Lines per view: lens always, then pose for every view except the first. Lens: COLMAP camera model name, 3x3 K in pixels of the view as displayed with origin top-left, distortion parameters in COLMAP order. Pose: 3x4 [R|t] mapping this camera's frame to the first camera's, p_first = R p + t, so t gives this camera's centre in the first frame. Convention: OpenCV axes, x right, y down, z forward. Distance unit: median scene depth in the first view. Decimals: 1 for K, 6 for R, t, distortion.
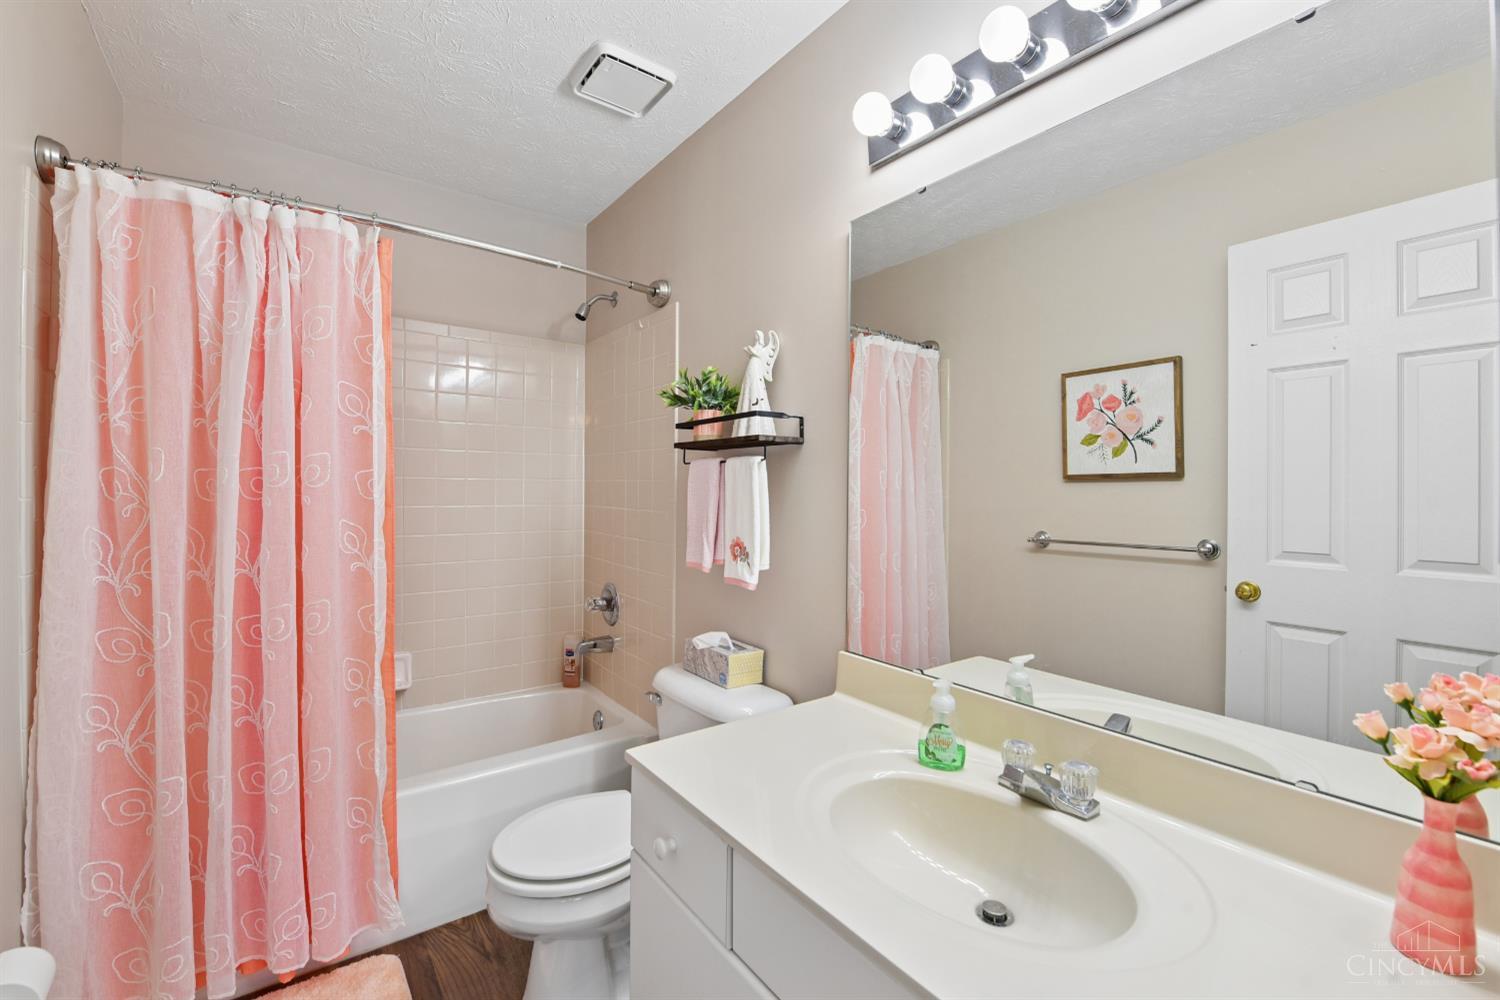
lens RADIAL K [[609.2, 0, 757.7], [0, 609.2, 485.5], [0, 0, 1]] dist [-0.010698, -0.005205]
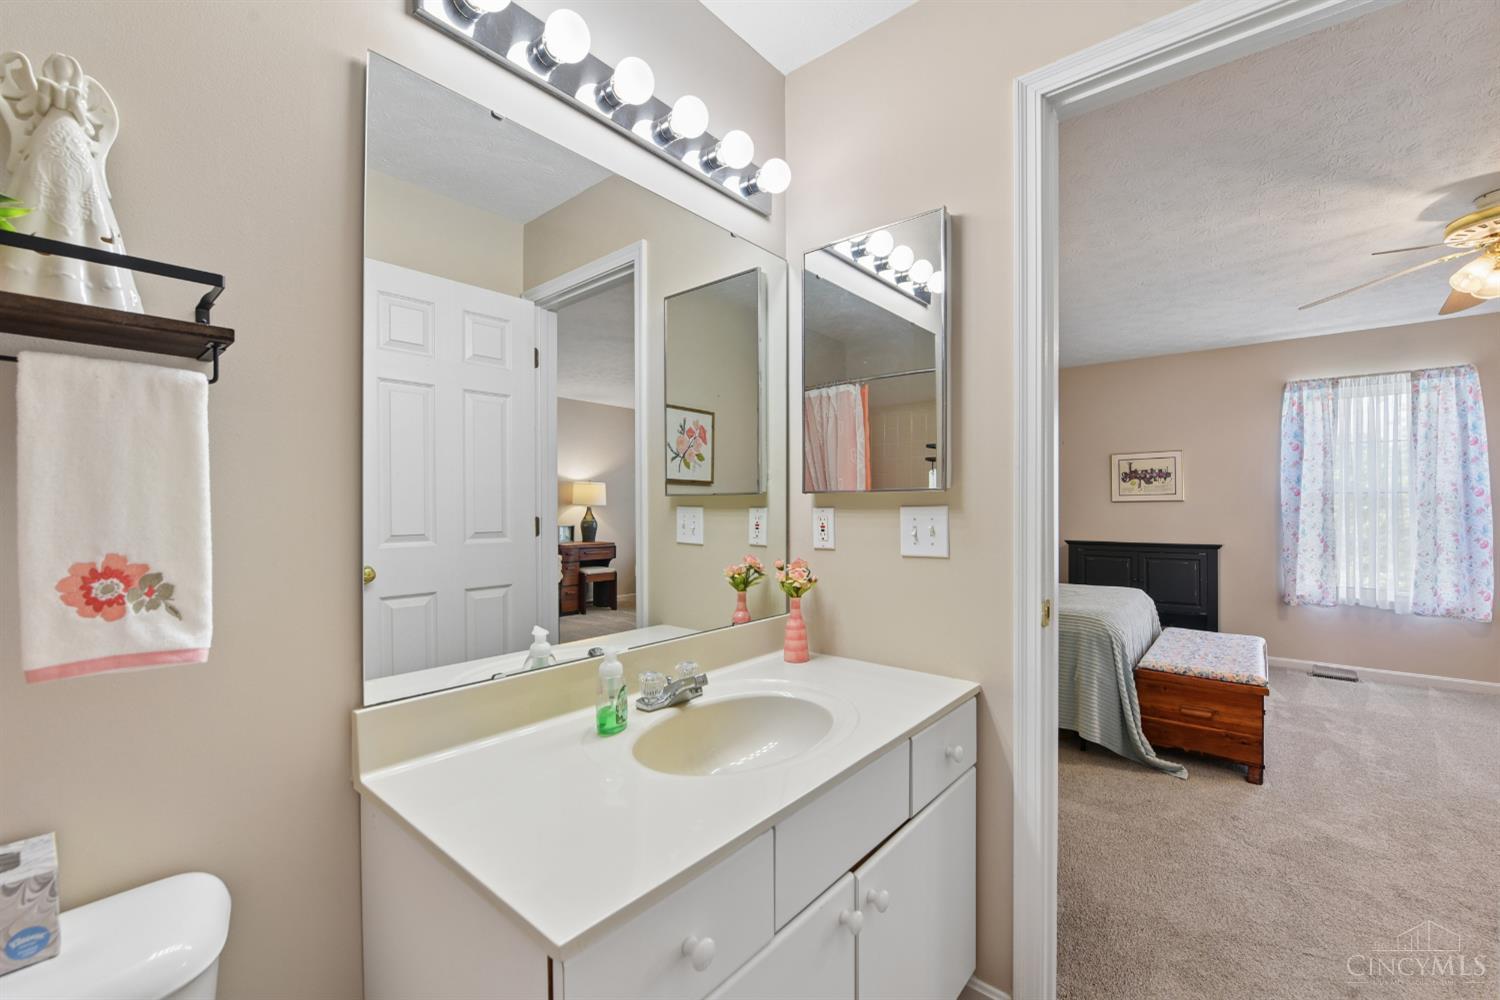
lens RADIAL K [[606.2, 0, 758.6], [0, 606.2, 502.7], [0, 0, 1]] dist [-0.019435, -0.000352]
pose [[-0.228040, -0.001015, 0.973651, -0.508509], [-0.006033, 0.999982, -0.000371, 0.047165], [-0.973633, -0.005959, -0.228042, 0.661328]]
